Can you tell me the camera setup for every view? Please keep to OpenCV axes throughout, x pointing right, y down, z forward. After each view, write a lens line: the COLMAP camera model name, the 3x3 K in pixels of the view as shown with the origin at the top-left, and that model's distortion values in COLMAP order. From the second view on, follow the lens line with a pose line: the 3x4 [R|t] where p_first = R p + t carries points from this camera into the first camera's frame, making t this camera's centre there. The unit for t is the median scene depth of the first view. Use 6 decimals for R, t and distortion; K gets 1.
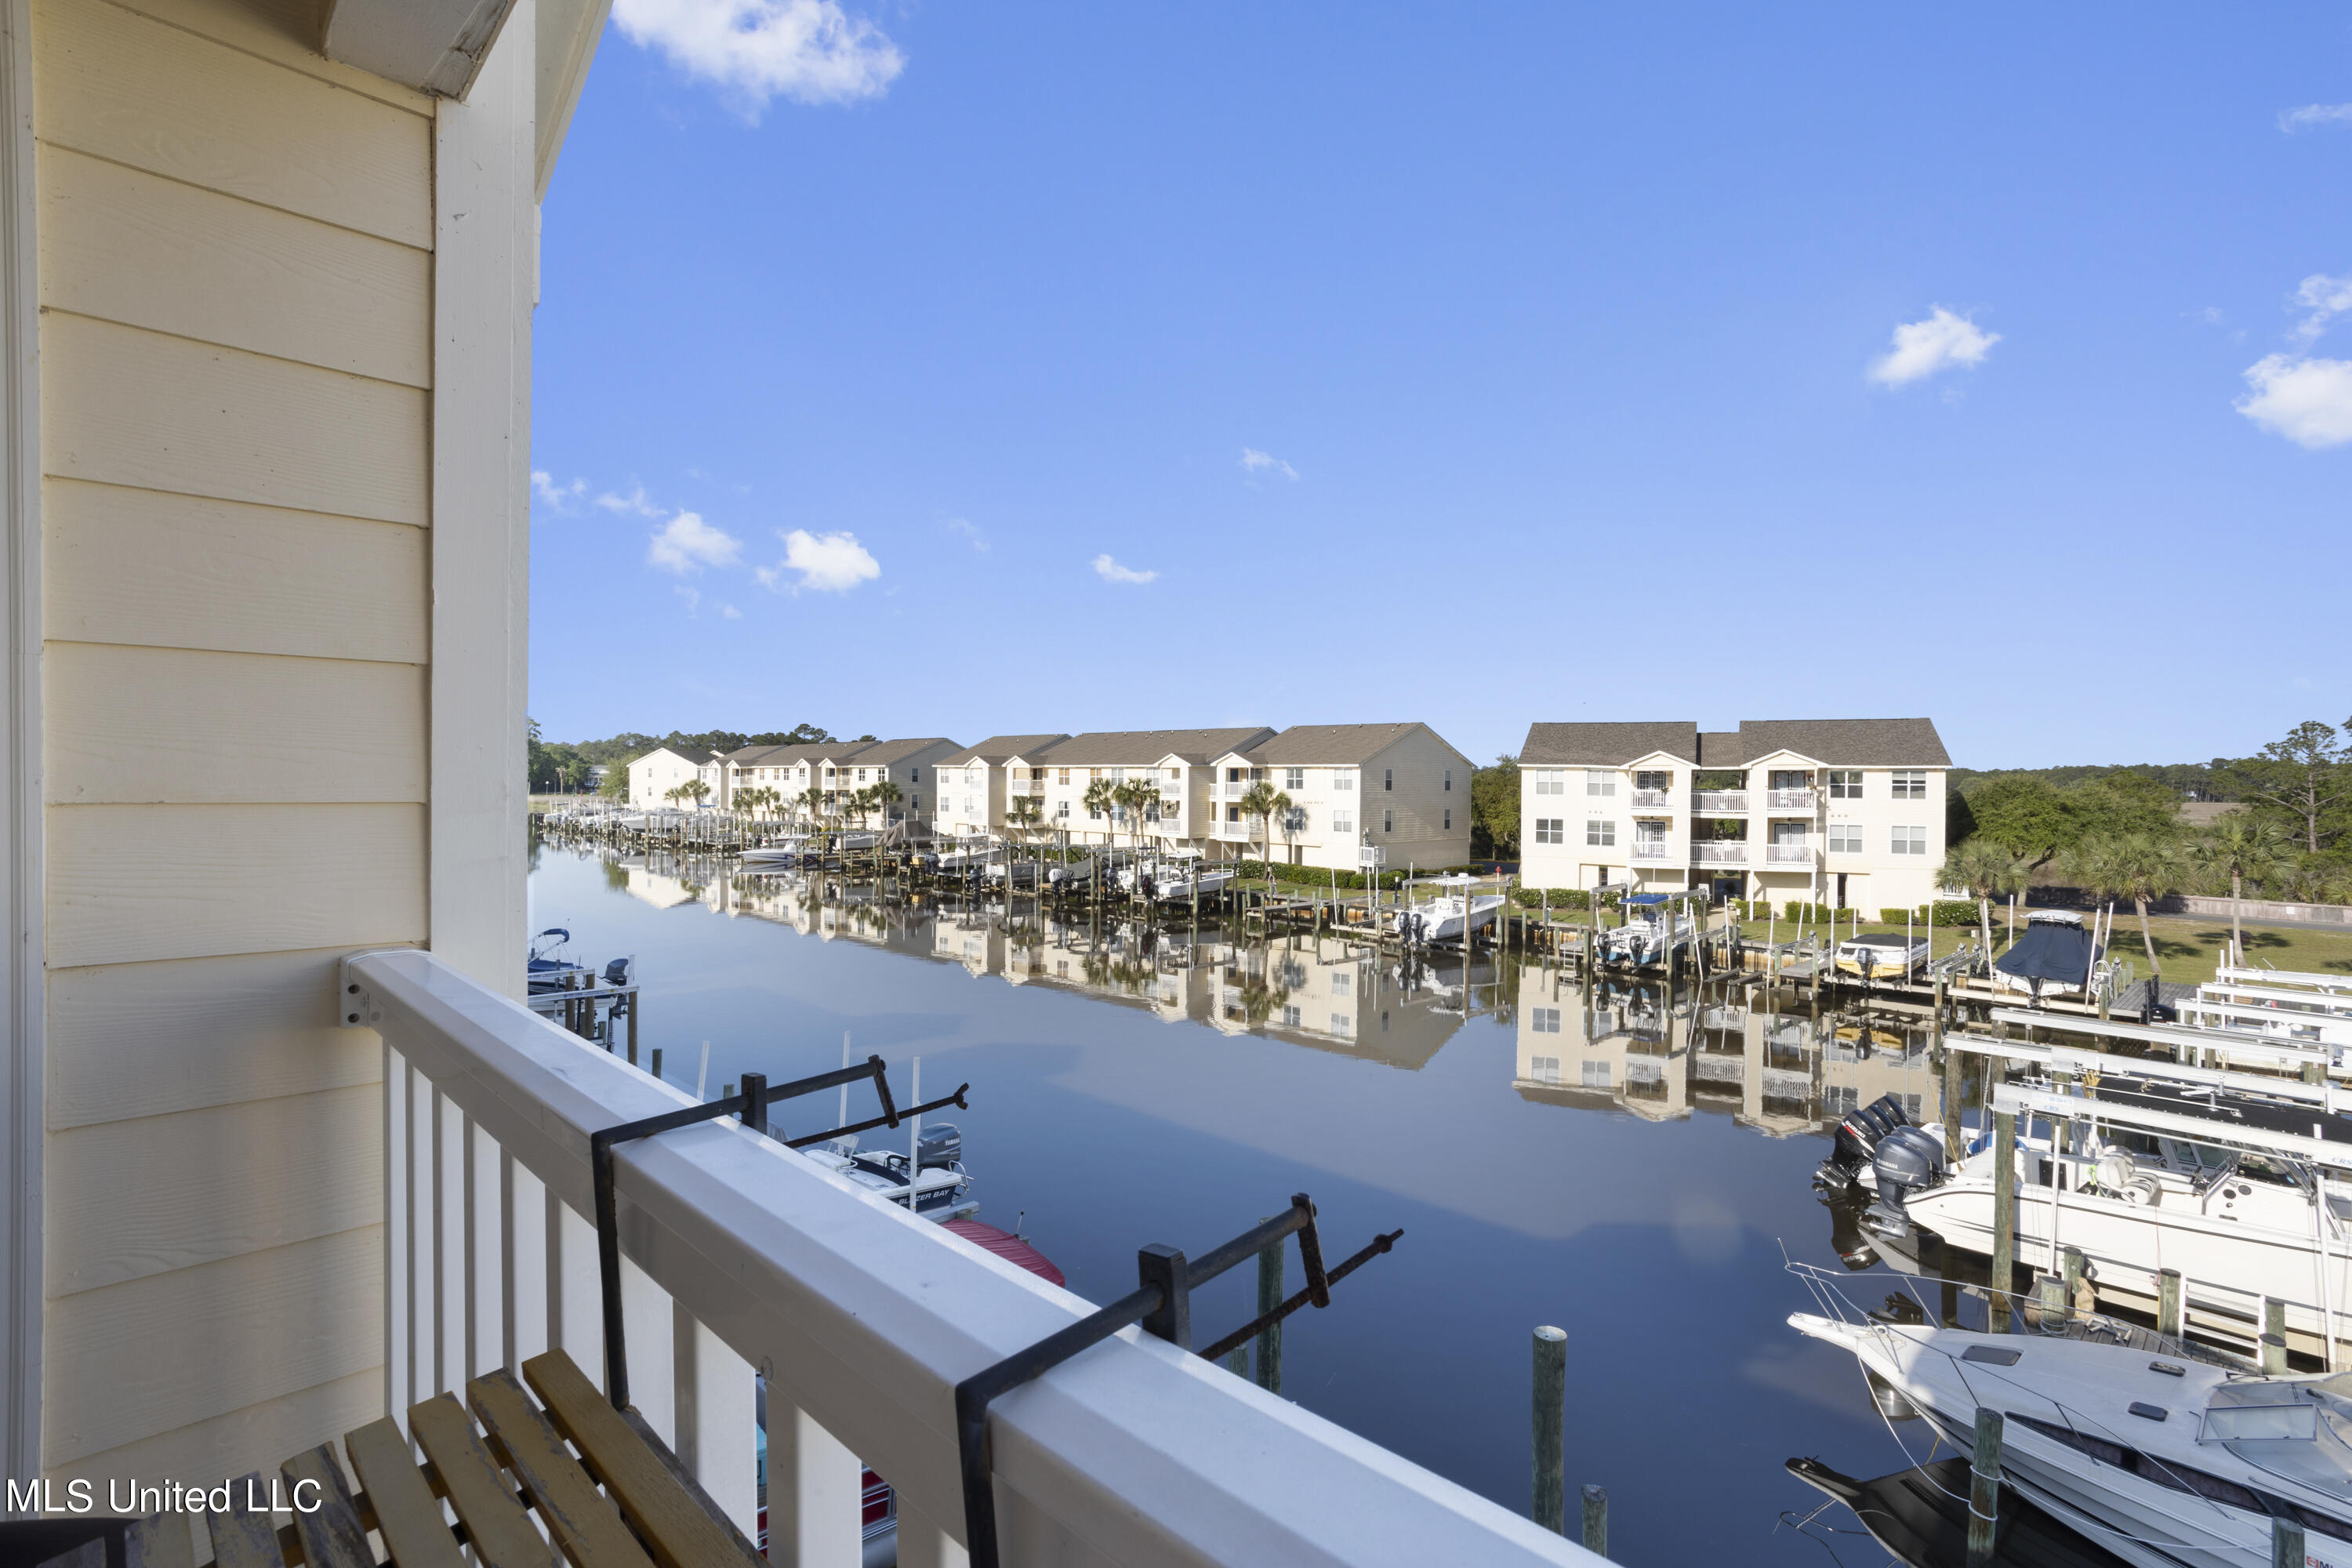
lens RADIAL K [[1179.6, 0, 1173.4], [0, 1179.6, 782.6], [0, 0, 1]] dist [-0.013051, 0.012853]
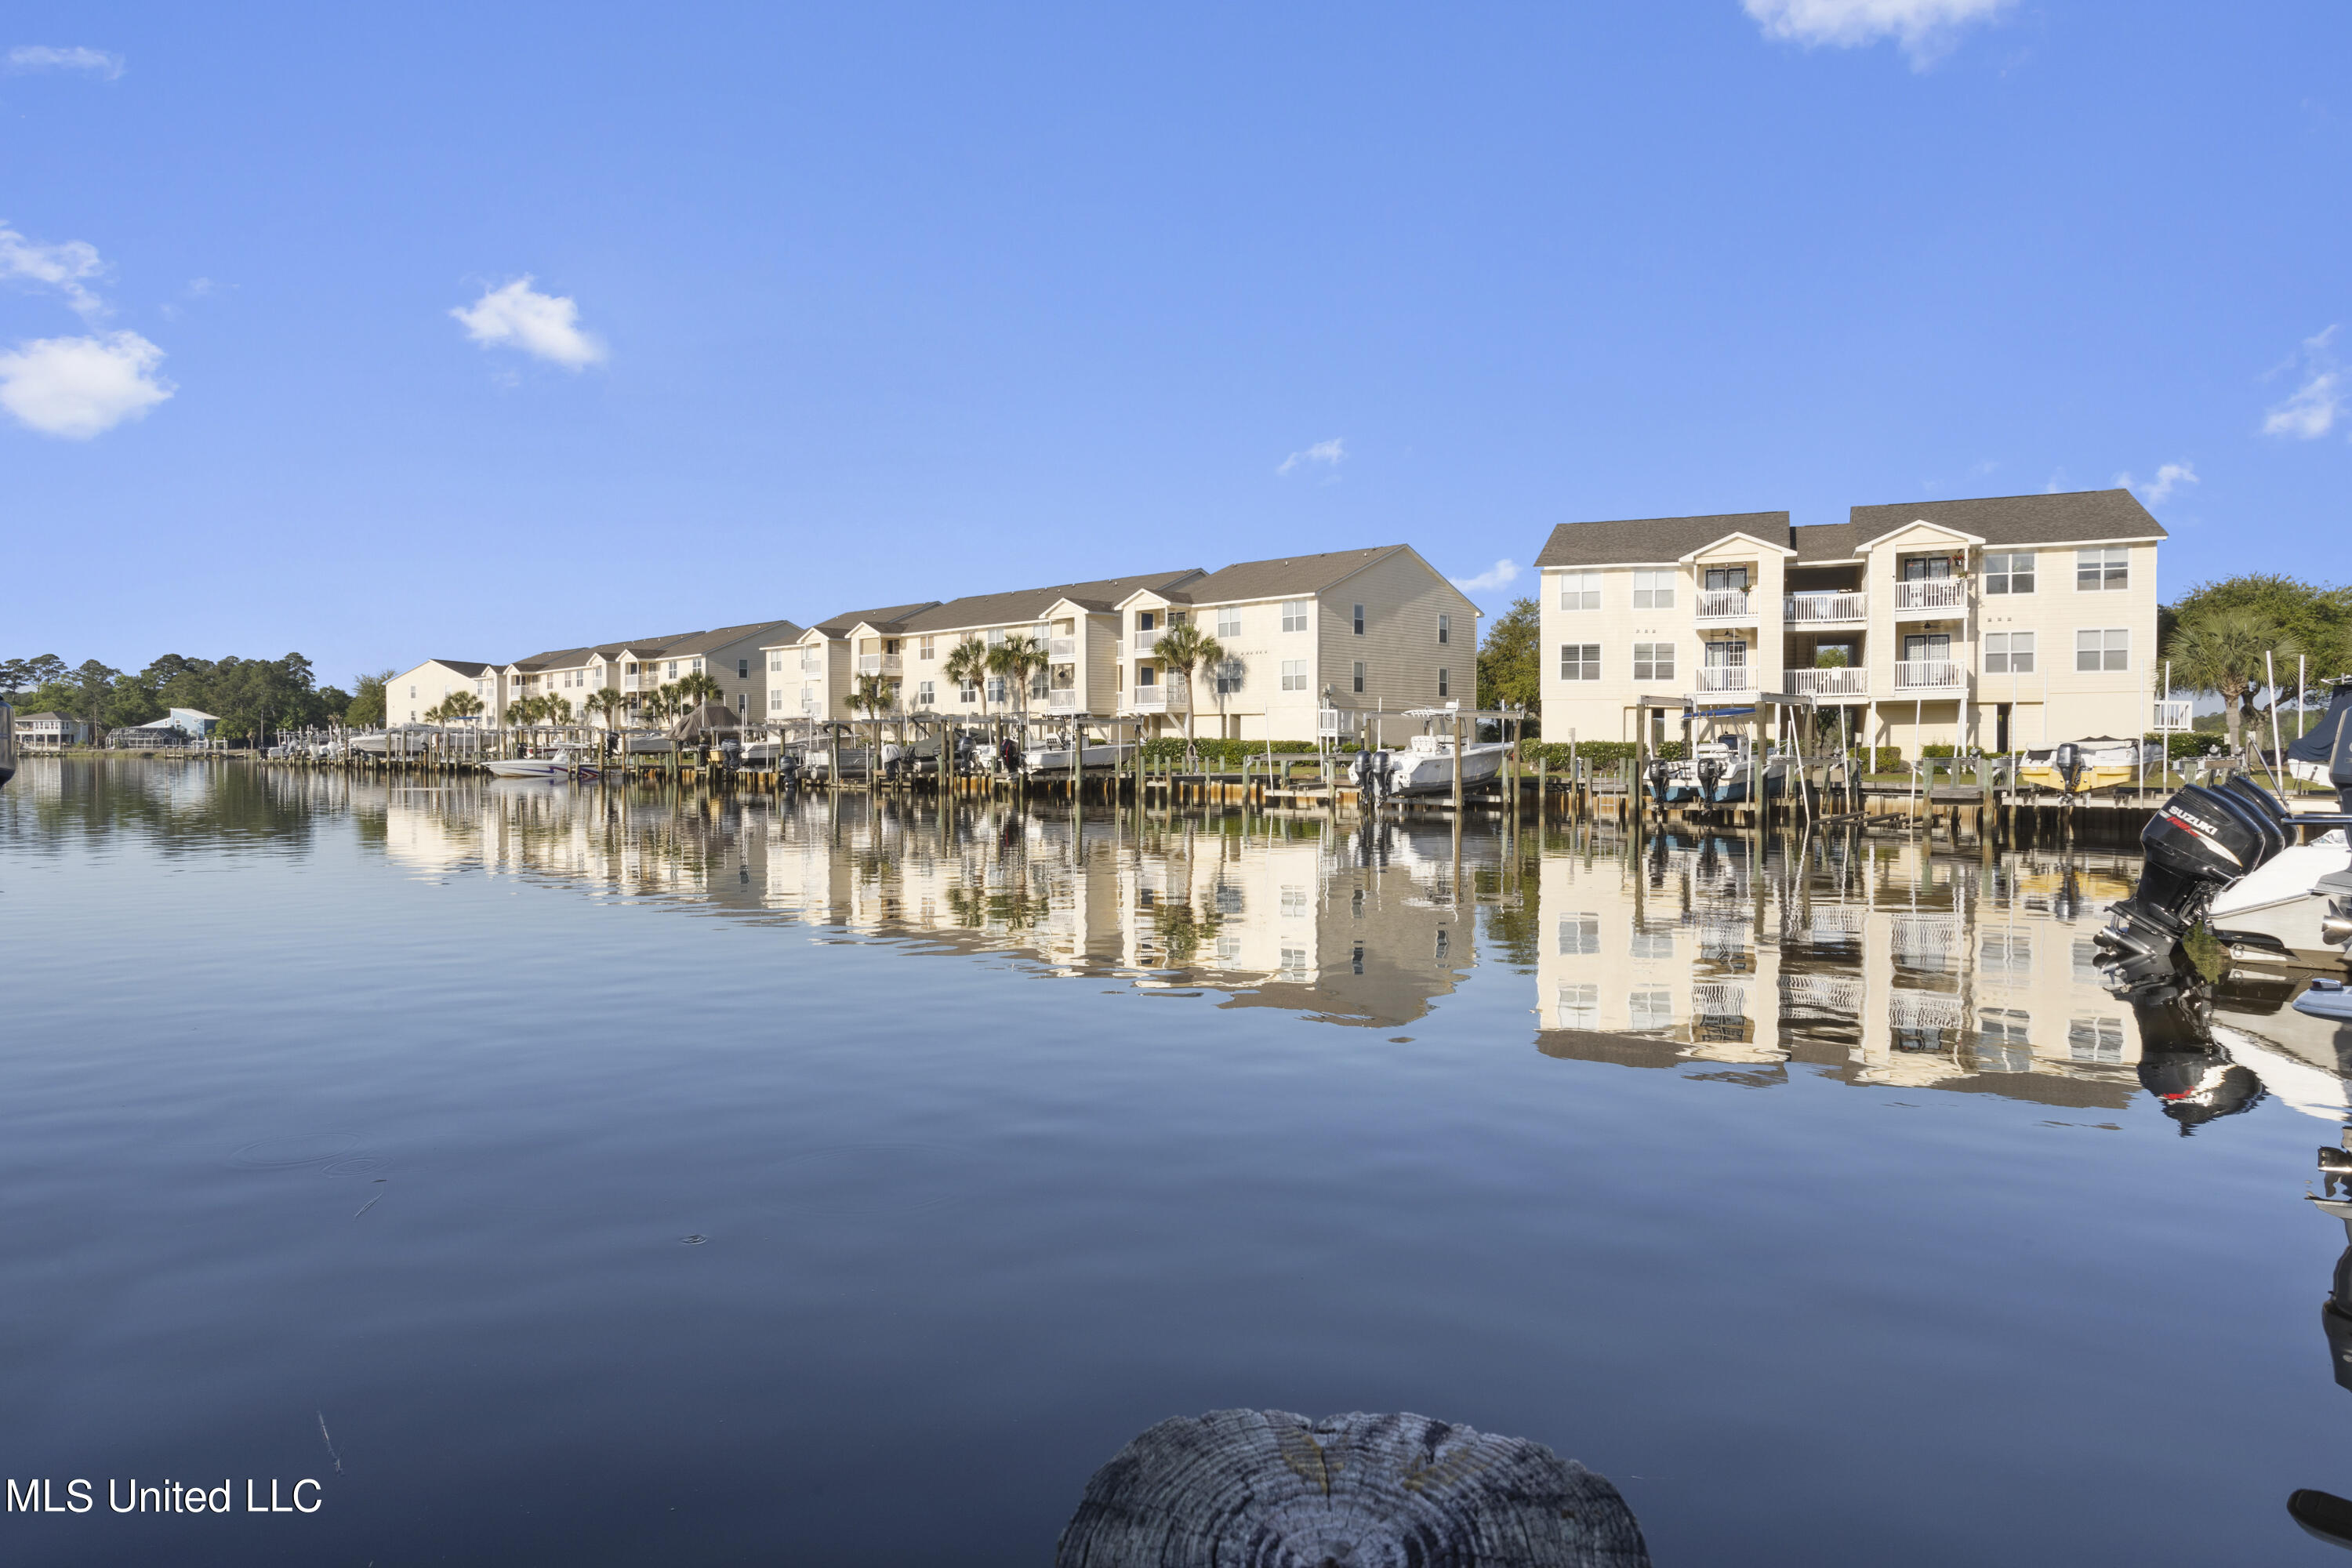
lens RADIAL K [[1399.6, 0, 1188.9], [0, 1399.6, 782.8], [0, 0, 1]] dist [0.002603, 0.006294]
pose [[0.999642, -0.006084, 0.026057, 0.065832], [0.005999, 0.999976, 0.003352, 0.108437], [-0.026077, -0.003195, 0.999655, 0.178671]]
